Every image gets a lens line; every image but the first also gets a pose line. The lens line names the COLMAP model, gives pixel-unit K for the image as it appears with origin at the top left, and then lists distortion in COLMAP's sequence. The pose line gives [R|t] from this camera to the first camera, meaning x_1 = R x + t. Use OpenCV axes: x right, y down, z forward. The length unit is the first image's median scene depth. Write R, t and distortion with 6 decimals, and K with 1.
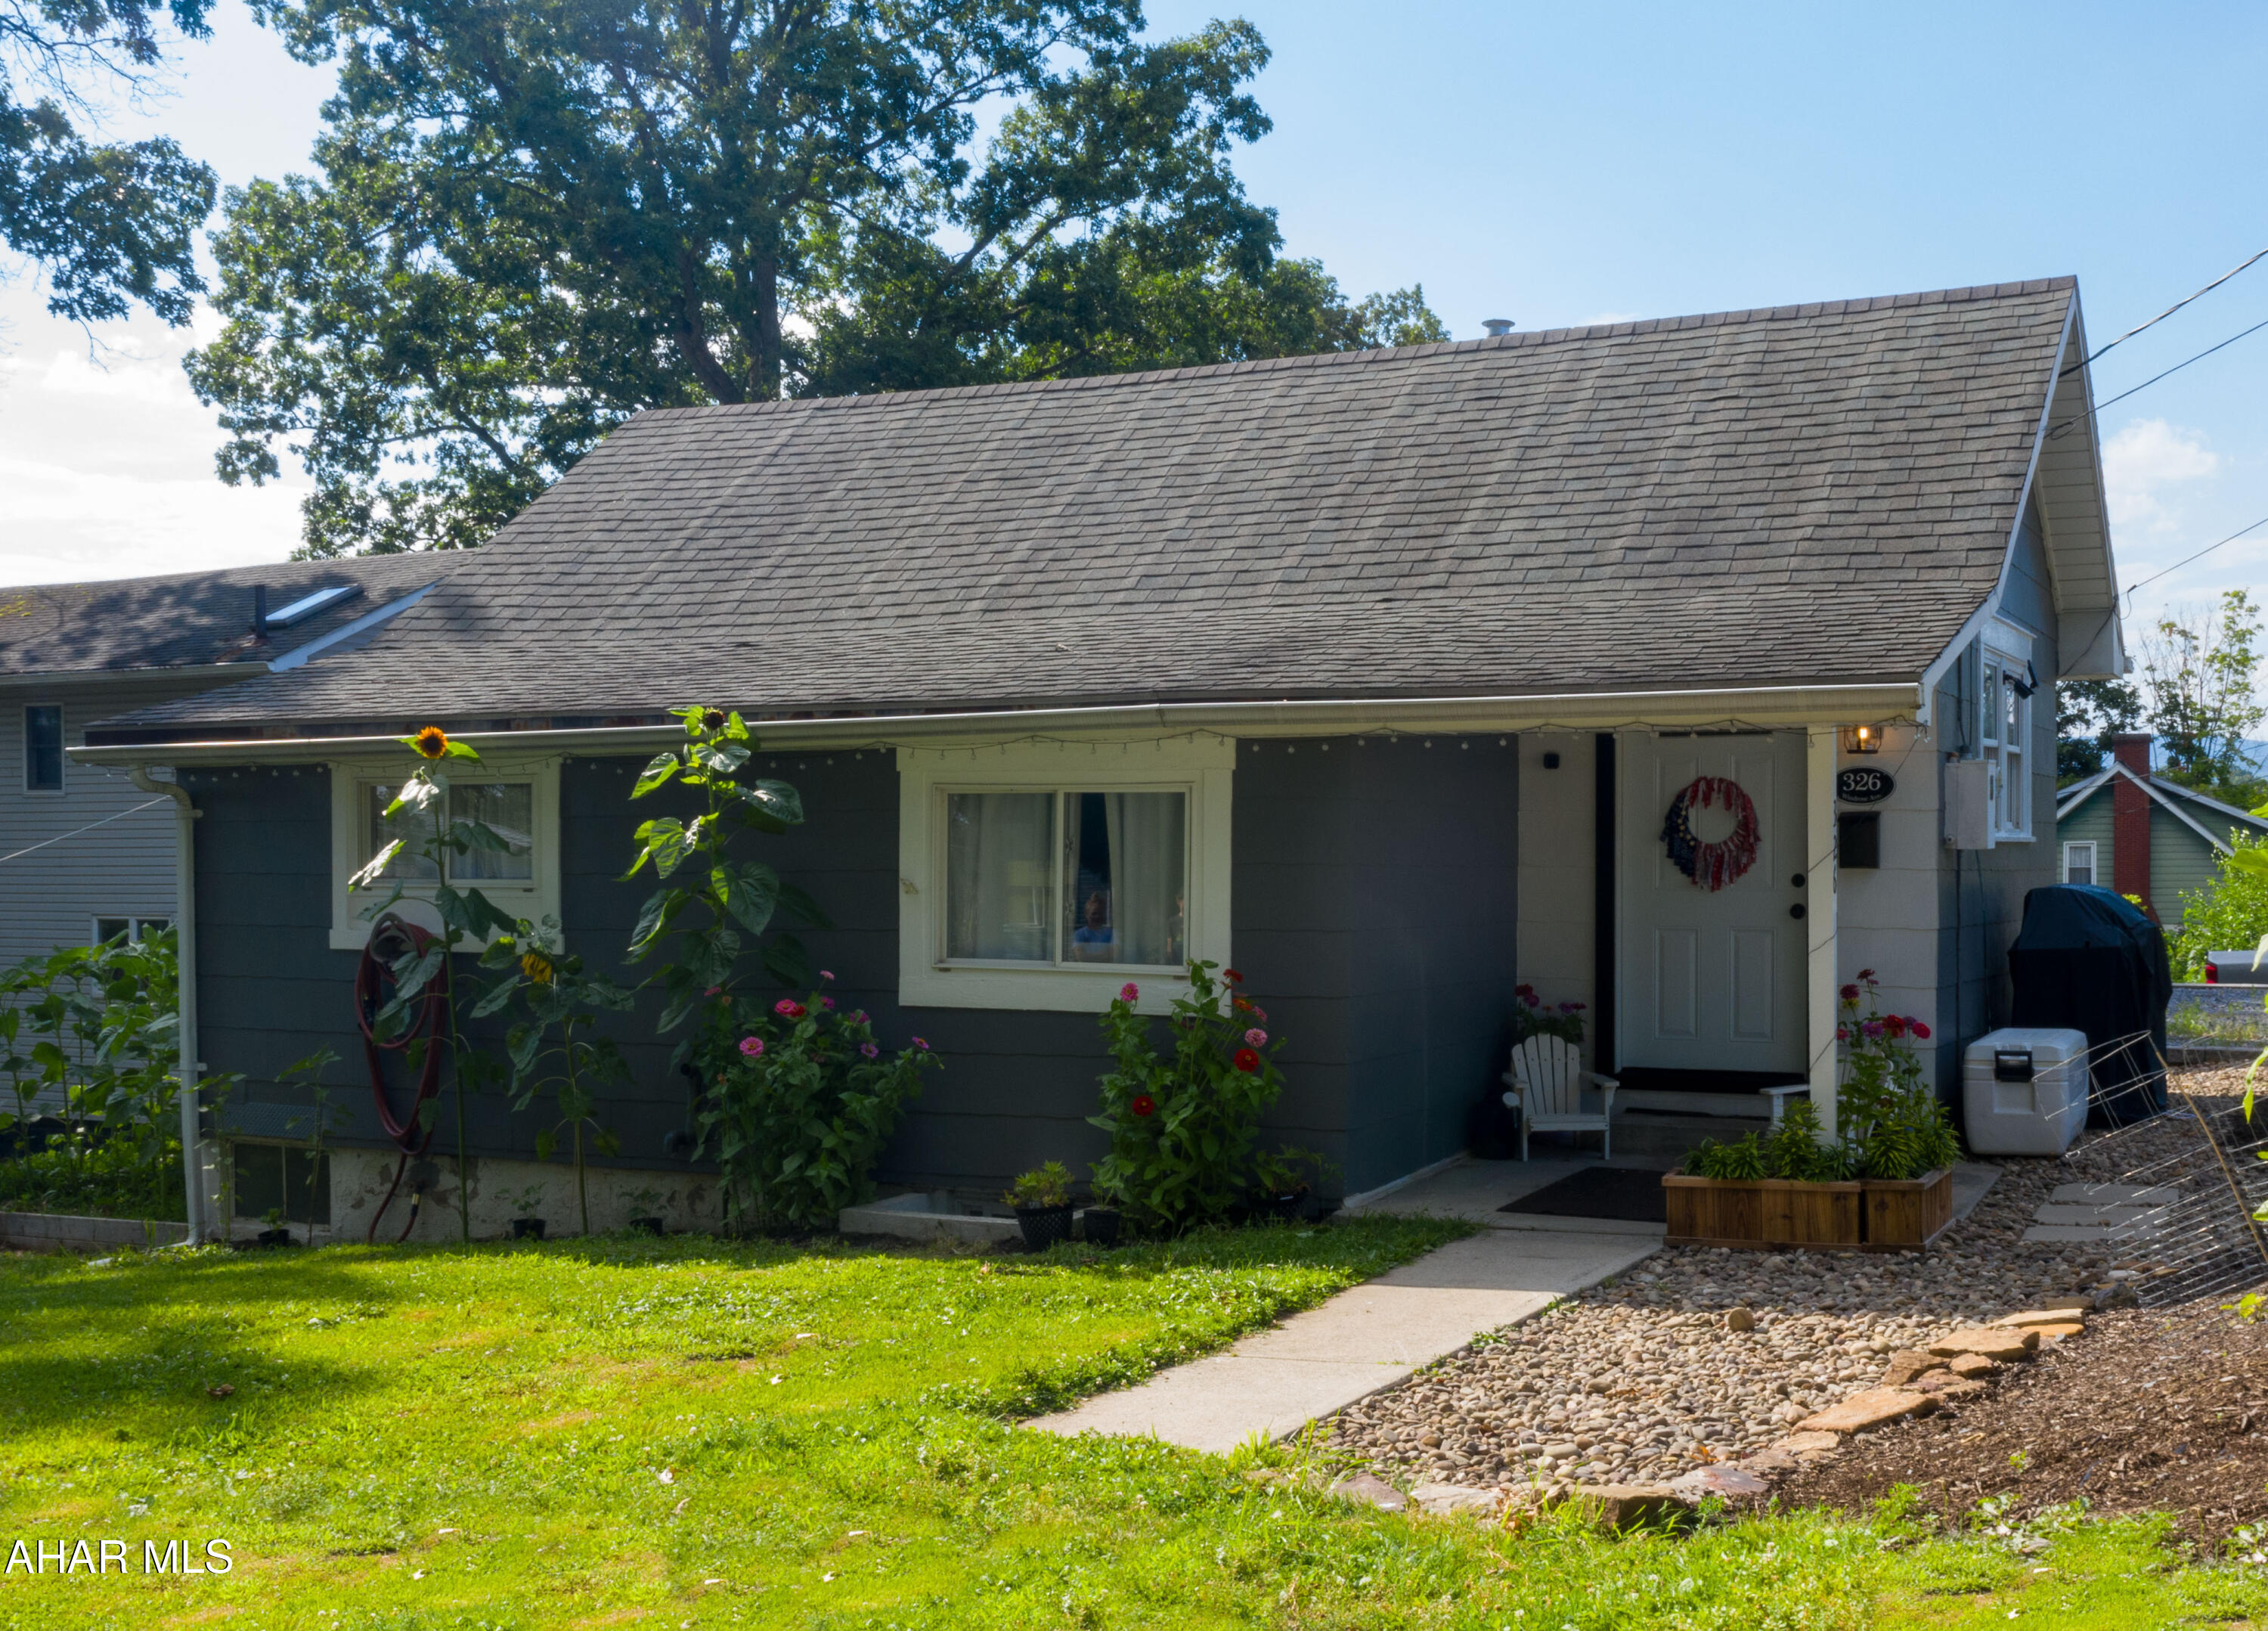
lens RADIAL K [[2345.0, 0, 1137.0], [0, 2345.0, 901.5], [0, 0, 1]] dist [0.002068, 0.014321]
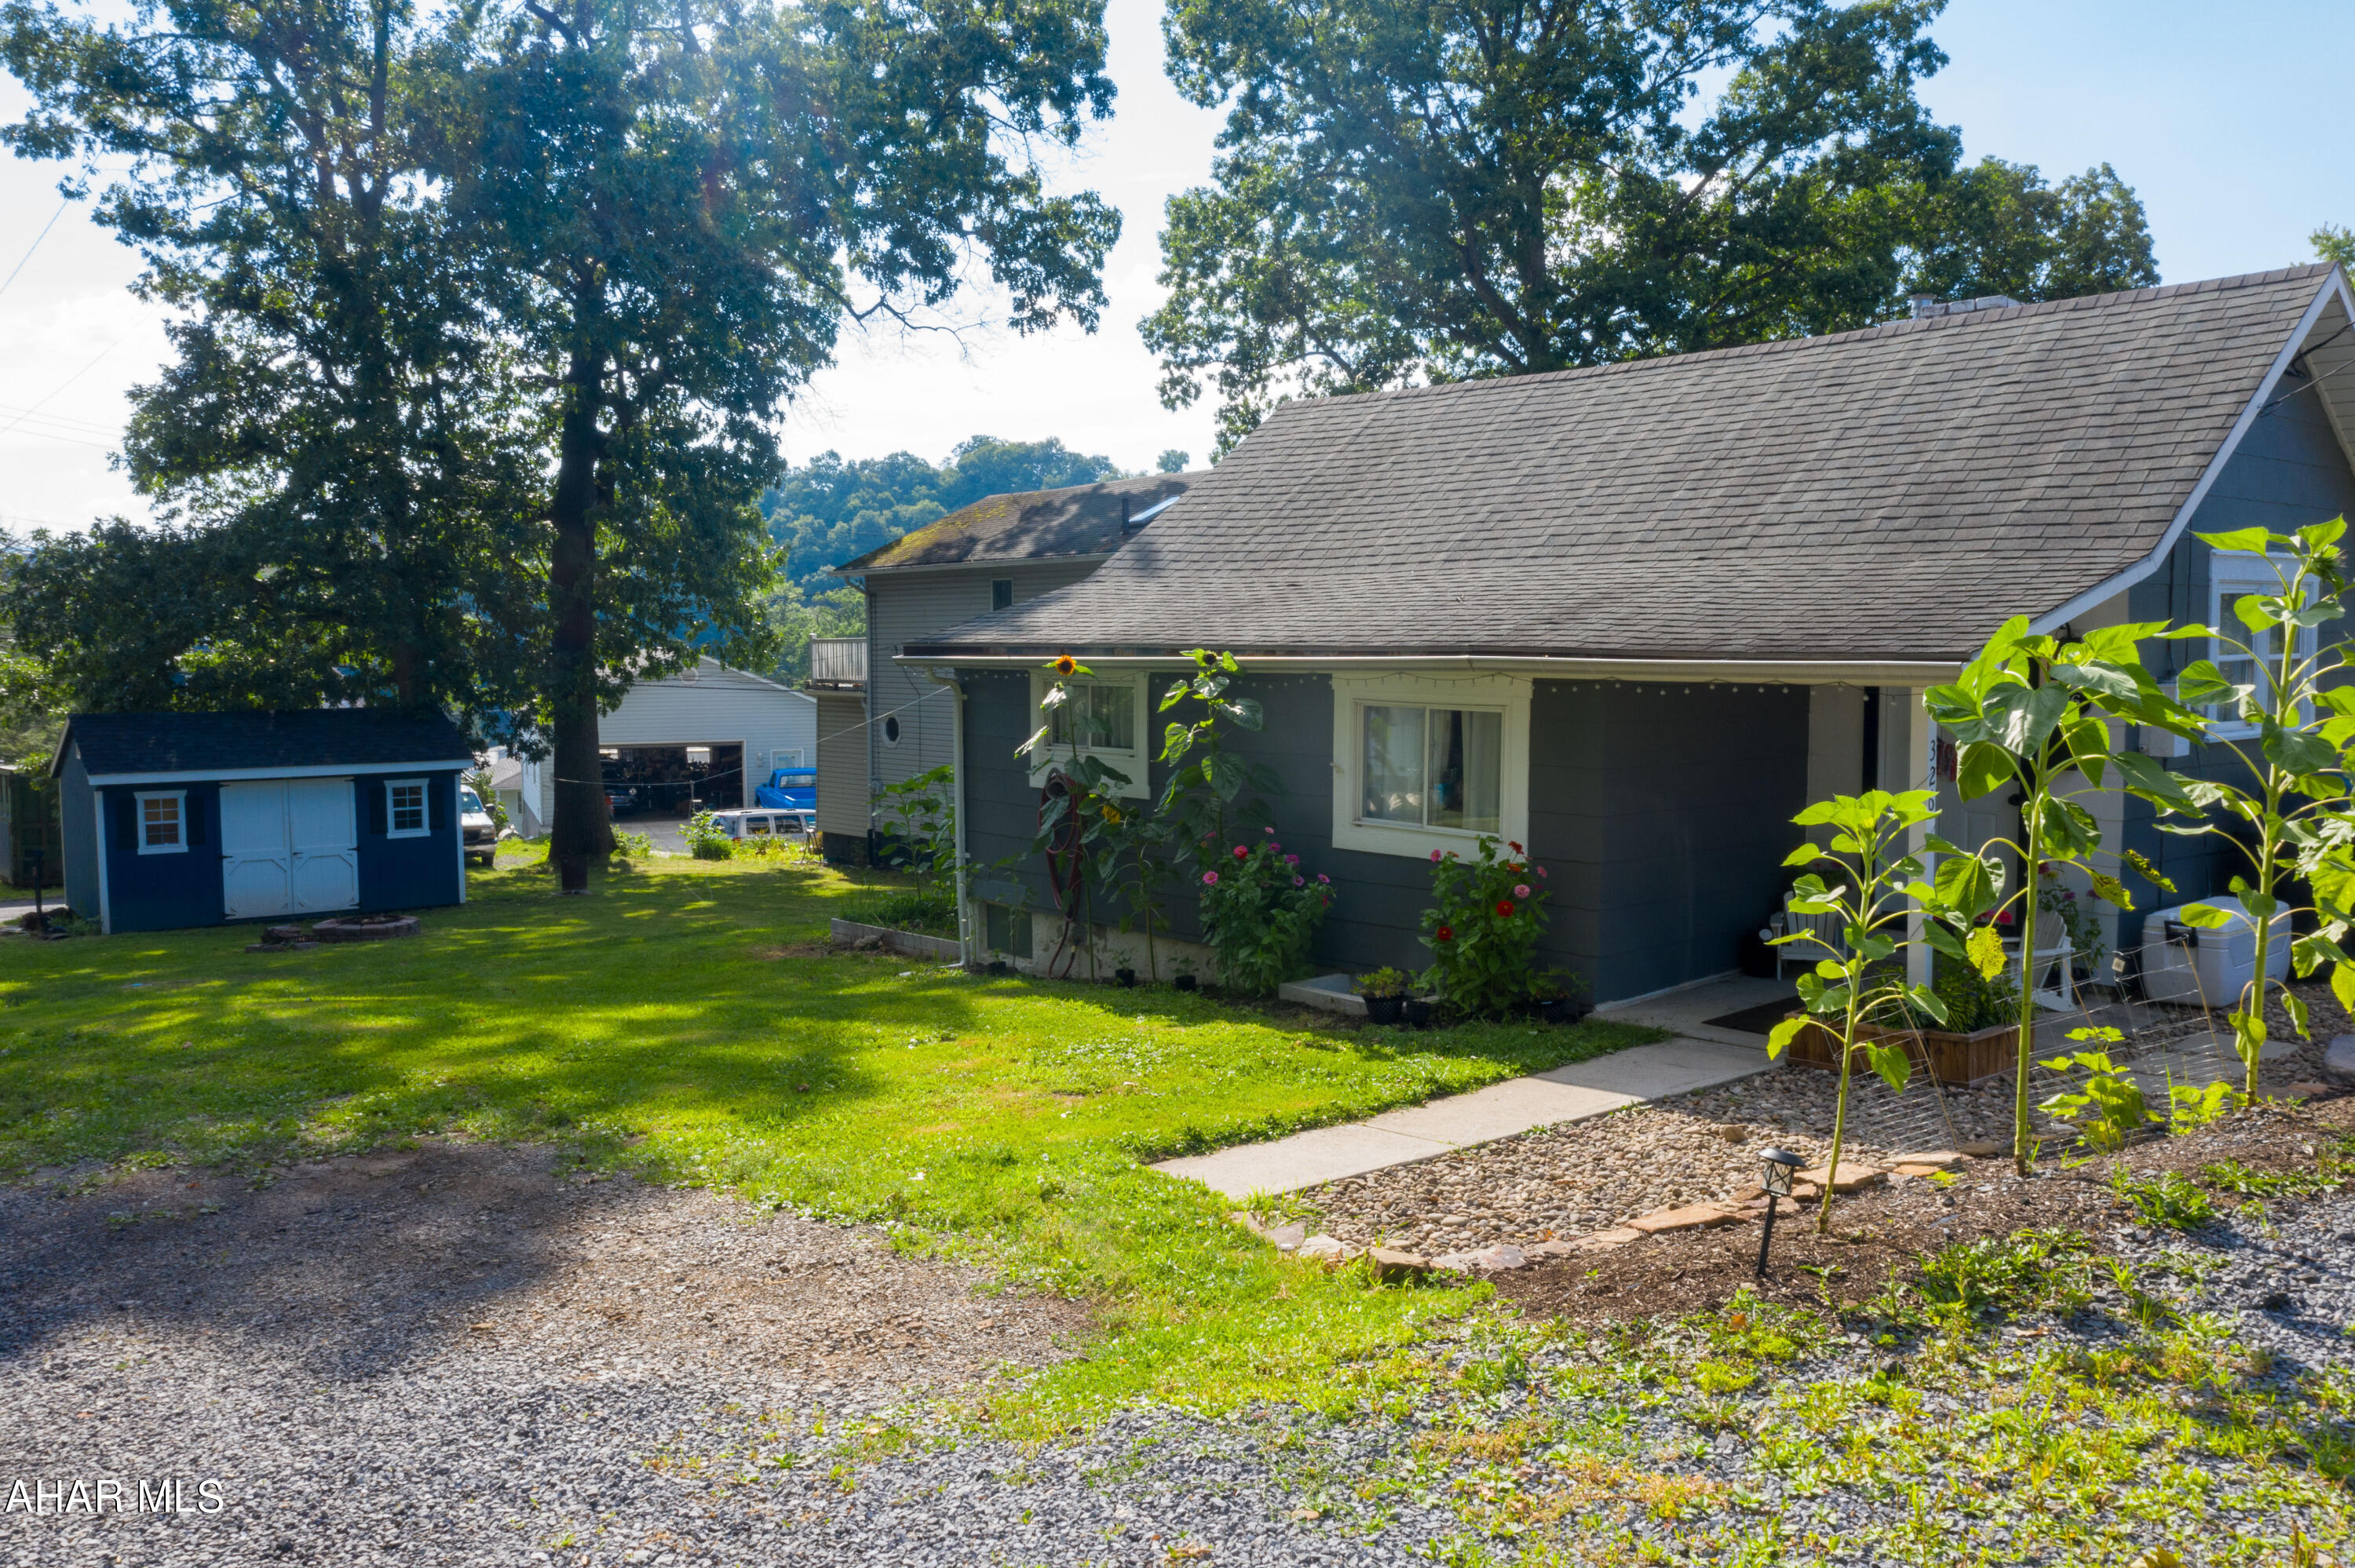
lens RADIAL K [[1775.6, 0, 1177.5], [0, 1775.6, 784.0], [0, 0, 1]] dist [-0.009359, -0.001089]
pose [[0.917785, 0.027653, -0.396114, 0.229299], [-0.001517, 0.997809, 0.066143, -0.063684], [0.397075, -0.060104, 0.915816, -0.061228]]
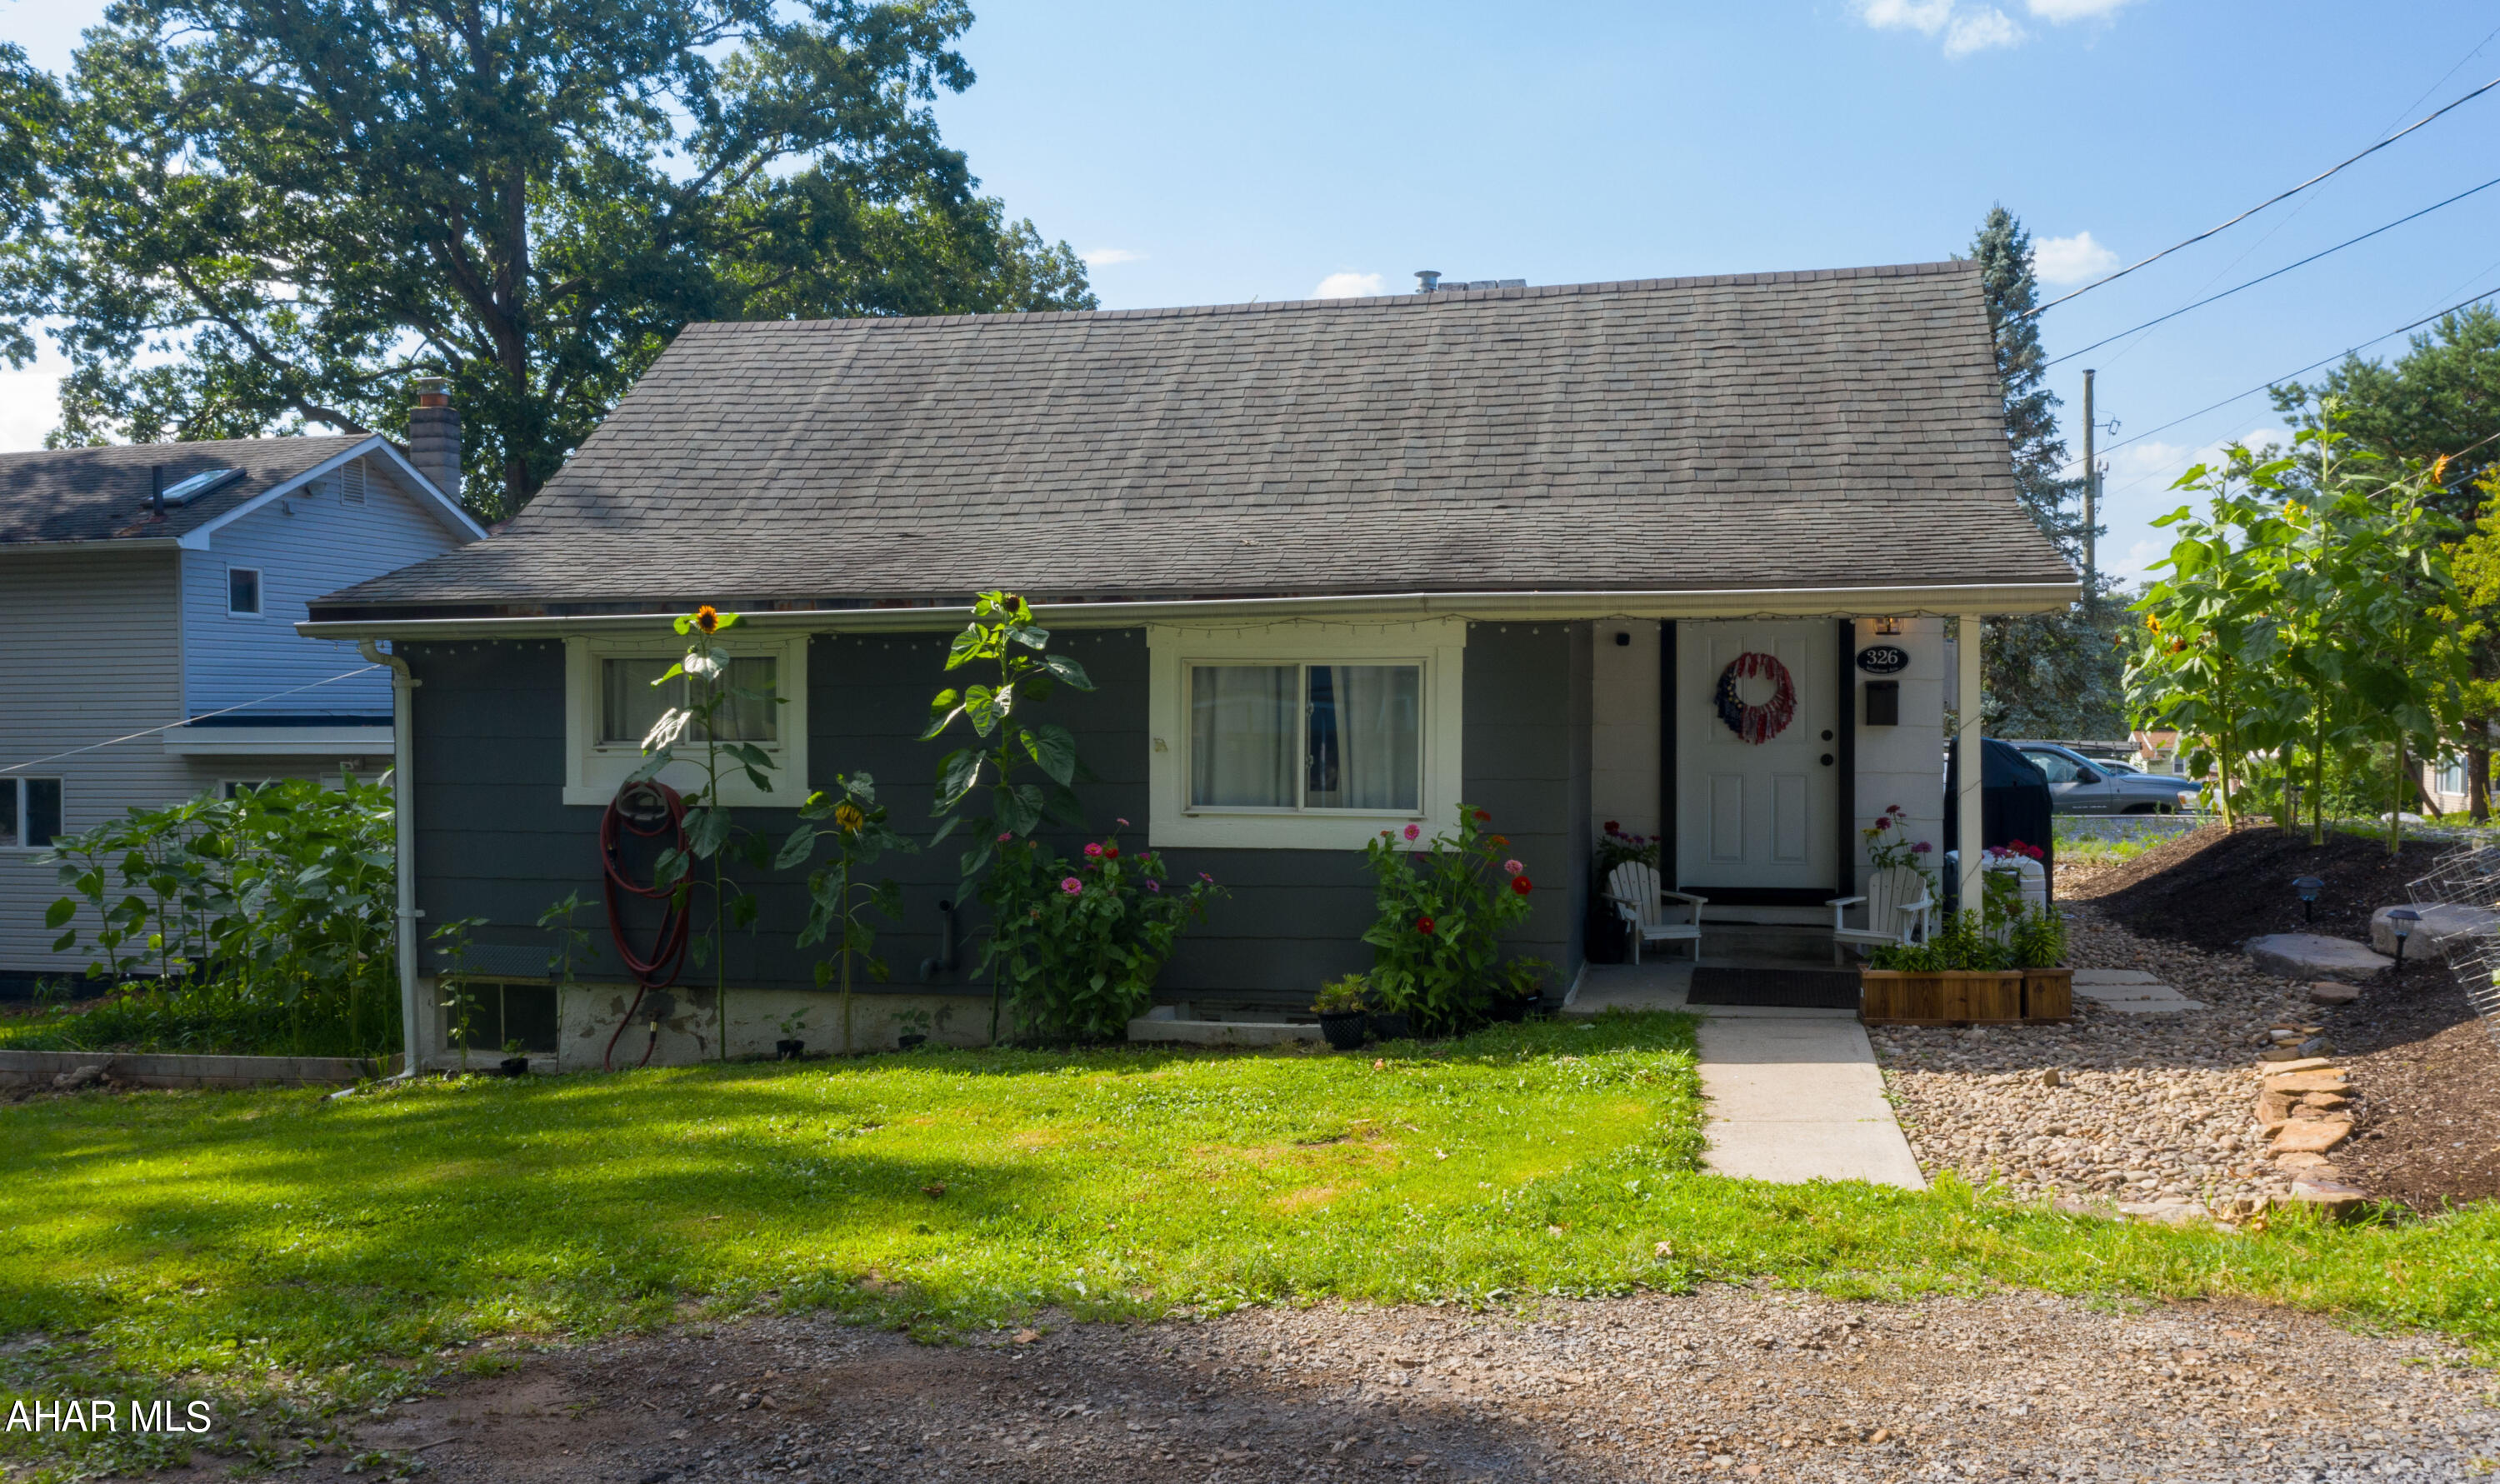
lens RADIAL K [[2053.9, 0, 1094.4], [0, 2053.9, 749.6], [0, 0, 1]] dist [0.005174, 0.002865]
pose [[0.981441, -0.007546, 0.191615, -0.294687], [0.007815, 0.999969, -0.000647, -0.003409], [-0.191605, 0.002133, 0.981470, -0.005309]]
